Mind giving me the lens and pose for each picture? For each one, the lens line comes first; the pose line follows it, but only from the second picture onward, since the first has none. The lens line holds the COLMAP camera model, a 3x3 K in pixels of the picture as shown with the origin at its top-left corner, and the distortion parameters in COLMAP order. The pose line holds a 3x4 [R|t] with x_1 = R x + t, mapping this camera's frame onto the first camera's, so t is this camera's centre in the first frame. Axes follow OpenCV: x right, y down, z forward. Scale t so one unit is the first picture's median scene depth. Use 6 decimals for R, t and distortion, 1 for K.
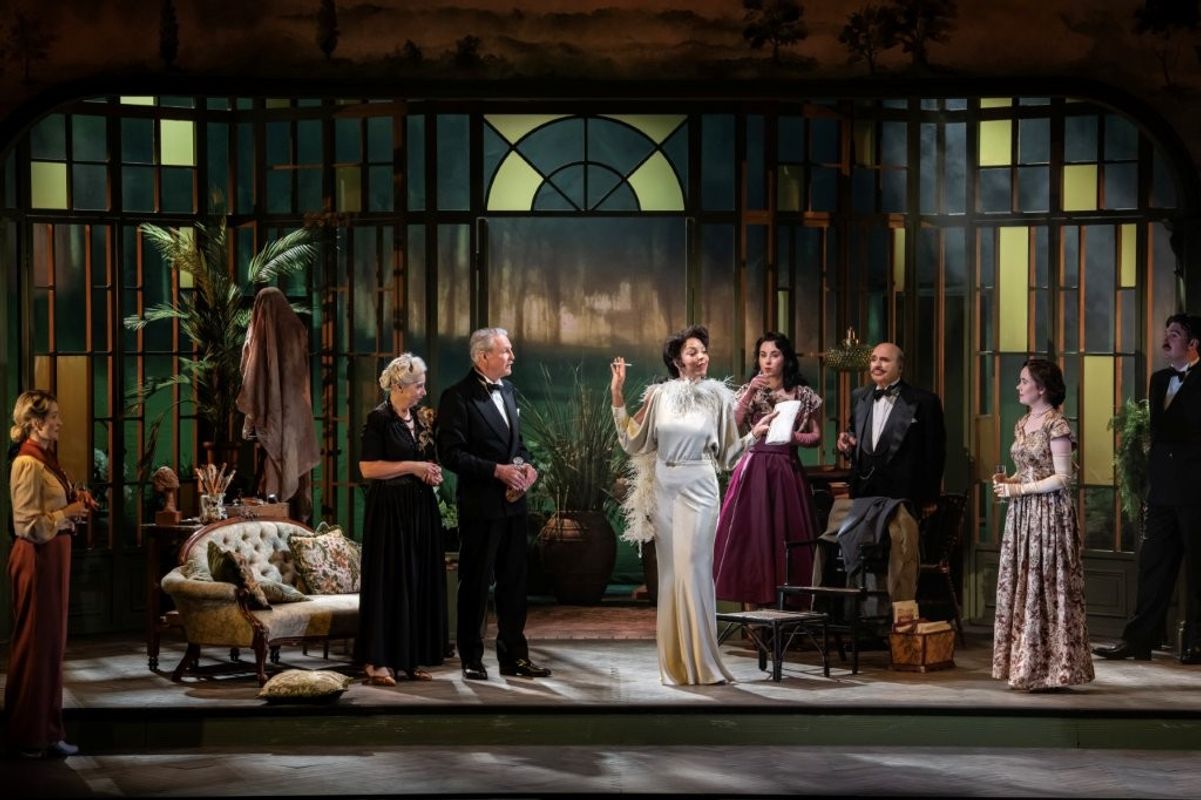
lens RADIAL K [[2659.9, 0, 600.5], [0, 2659.9, 400.0], [0, 0, 1]] dist [0.004919, 0.163173]
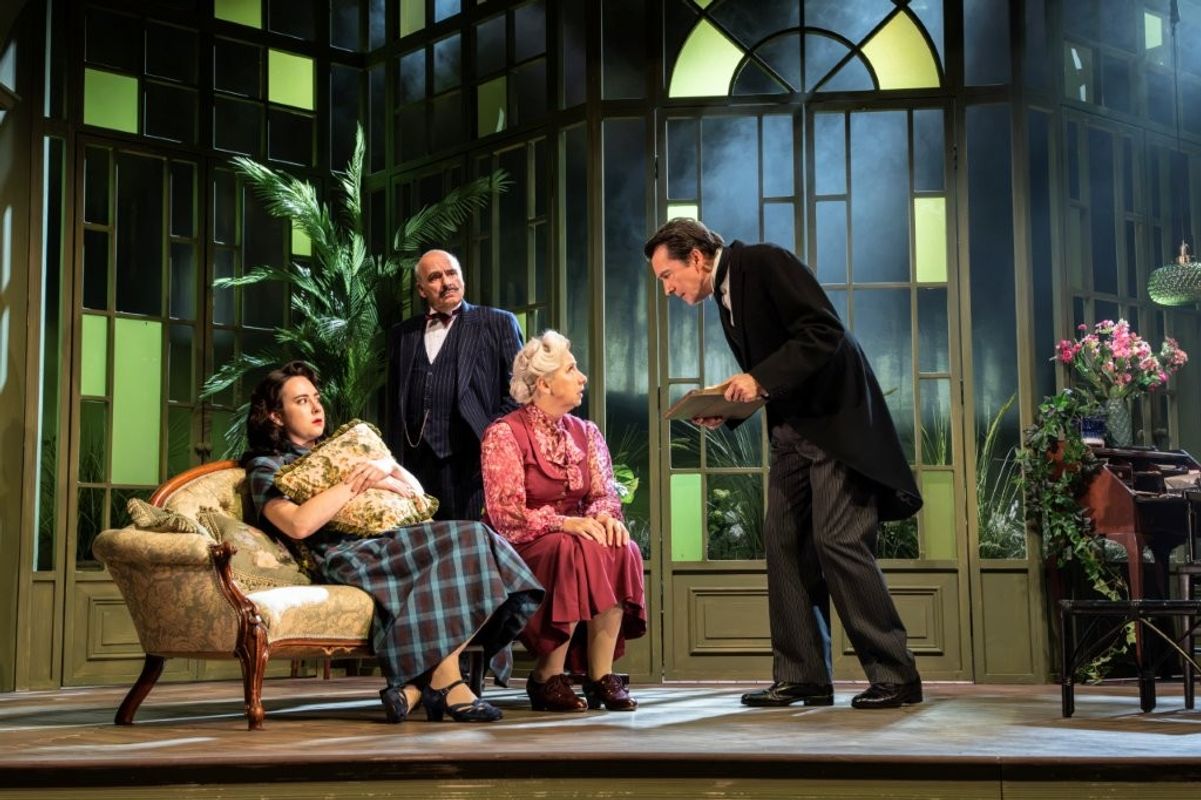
lens RADIAL K [[1542.5, 0, 600.5], [0, 1542.5, 400.0], [0, 0, 1]] dist [0.179028, -0.602737]
pose [[0.996477, -0.015928, -0.082336, -0.024594], [0.004468, 0.990488, -0.137529, 0.064570], [0.083743, 0.136677, 0.987070, 0.521243]]
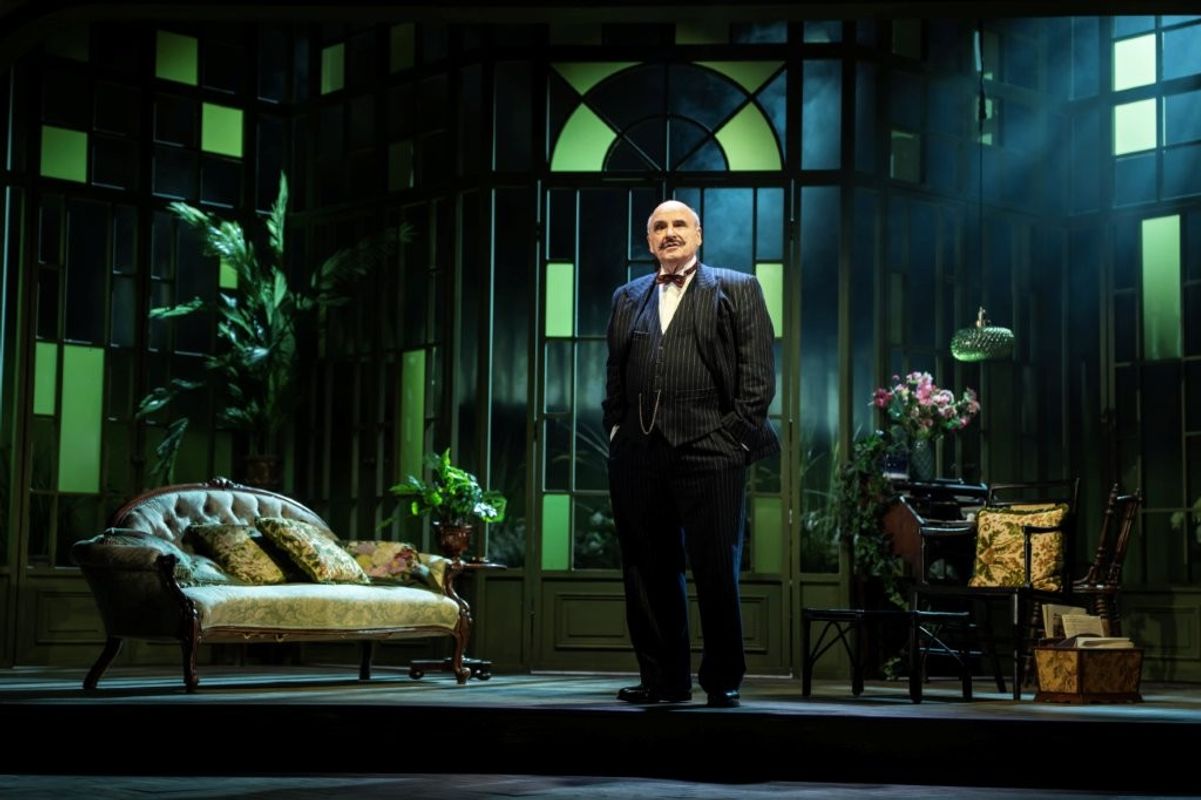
lens RADIAL K [[1736.5, 0, 583.4], [0, 1736.5, 396.5], [0, 0, 1]] dist [0.210055, -0.944779]
pose [[0.997749, 0.008373, -0.066539, 0.005464], [-0.016724, 0.991894, -0.125963, 0.065062], [0.064945, 0.126793, 0.989801, 0.403040]]
